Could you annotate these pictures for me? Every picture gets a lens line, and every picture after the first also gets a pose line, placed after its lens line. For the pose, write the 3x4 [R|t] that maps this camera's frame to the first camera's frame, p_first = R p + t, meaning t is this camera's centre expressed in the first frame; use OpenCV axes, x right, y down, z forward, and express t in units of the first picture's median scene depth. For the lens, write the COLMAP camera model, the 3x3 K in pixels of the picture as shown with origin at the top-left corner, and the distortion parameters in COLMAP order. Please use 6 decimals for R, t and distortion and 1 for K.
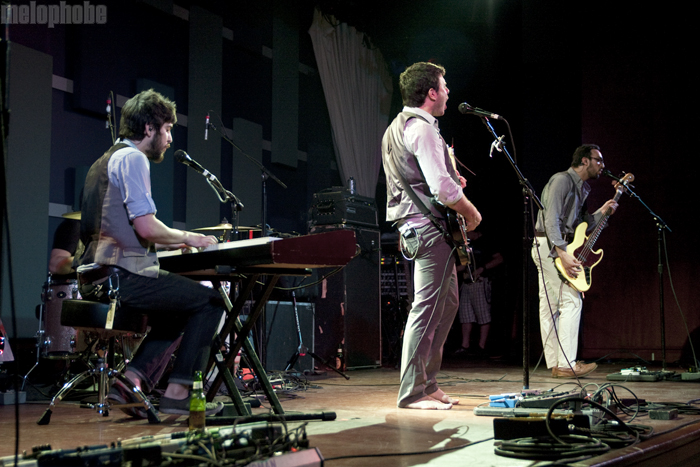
lens RADIAL K [[1149.1, 0, 350.0], [0, 1149.1, 233.5], [0, 0, 1]] dist [-0.024707, -0.092388]
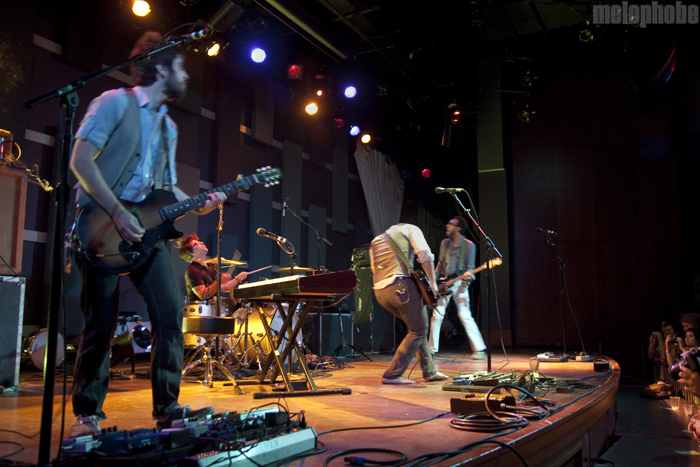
lens RADIAL K [[599.3, 0, 350.0], [0, 599.3, 233.5], [0, 0, 1]] dist [-0.164229, 0.002722]
pose [[0.996682, -0.009567, -0.080827, 0.051606], [0.004411, 0.997957, -0.063741, -0.000903], [0.081271, 0.063174, 0.994688, 0.195475]]
